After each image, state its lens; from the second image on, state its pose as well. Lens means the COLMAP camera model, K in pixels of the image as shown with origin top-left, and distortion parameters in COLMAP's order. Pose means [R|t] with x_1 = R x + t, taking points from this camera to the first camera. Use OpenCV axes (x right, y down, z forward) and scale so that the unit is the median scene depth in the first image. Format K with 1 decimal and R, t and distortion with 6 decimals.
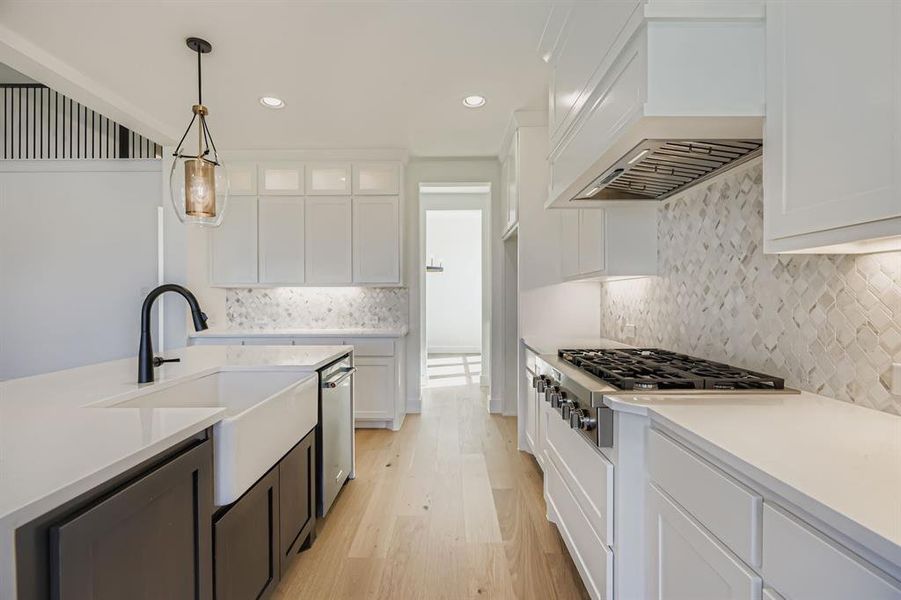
lens RADIAL K [[406.9, 0, 449.7], [0, 406.9, 299.8], [0, 0, 1]] dist [-0.000355, 0.000070]
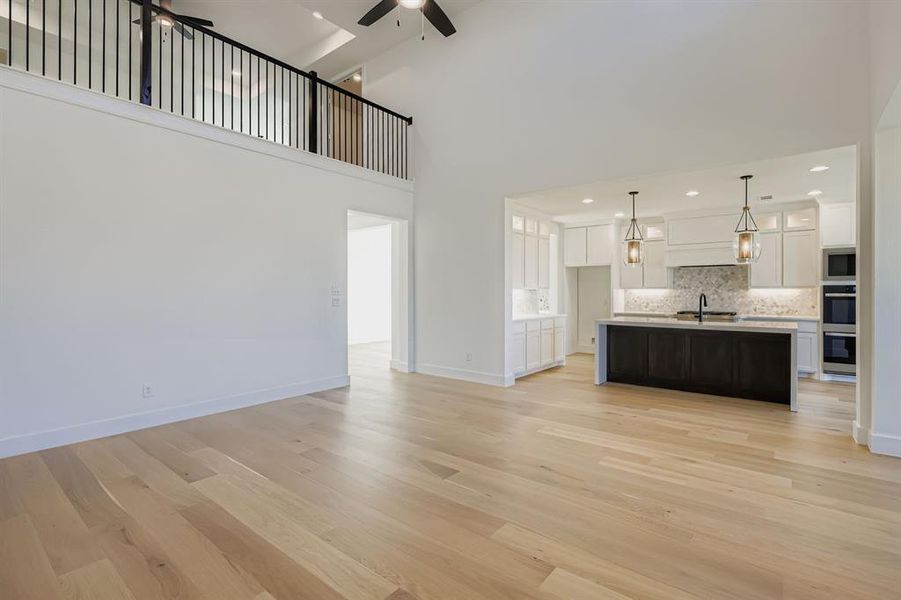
lens RADIAL K [[454.3, 0, 450.4], [0, 454.3, 294.0], [0, 0, 1]] dist [0.050141, 0.000140]
pose [[0.609435, -0.003089, 0.792830, -2.860948], [0.002438, 0.999995, 0.002022, -0.025397], [-0.792832, 0.000701, 0.609439, 0.143300]]
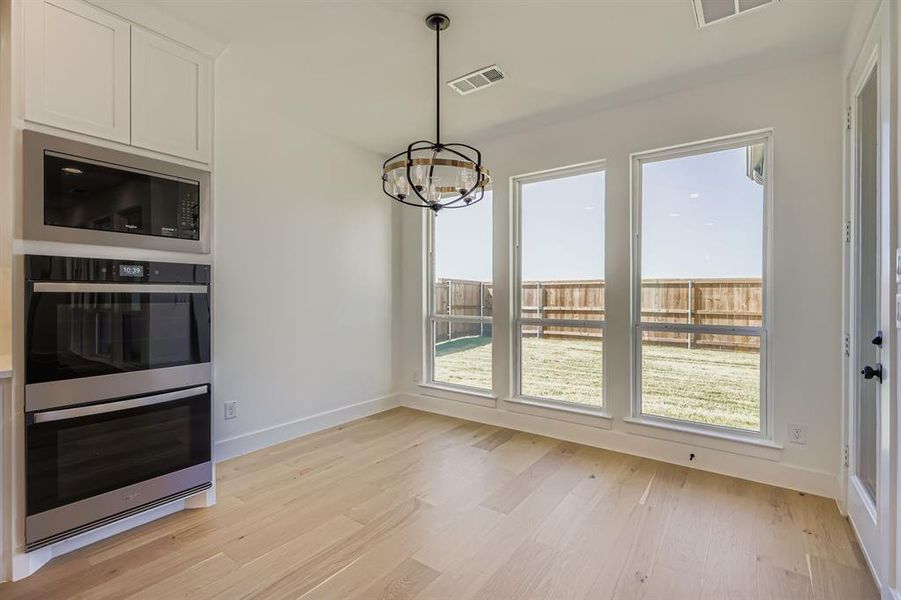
lens RADIAL K [[414.2, 0, 448.3], [0, 414.2, 297.2], [0, 0, 1]] dist [0.002884, 0.000252]
pose [[-0.800892, -0.003558, 0.598798, -0.684793], [0.000609, 0.999977, 0.006756, -0.000612], [-0.598809, 0.005776, -0.800871, 0.212046]]
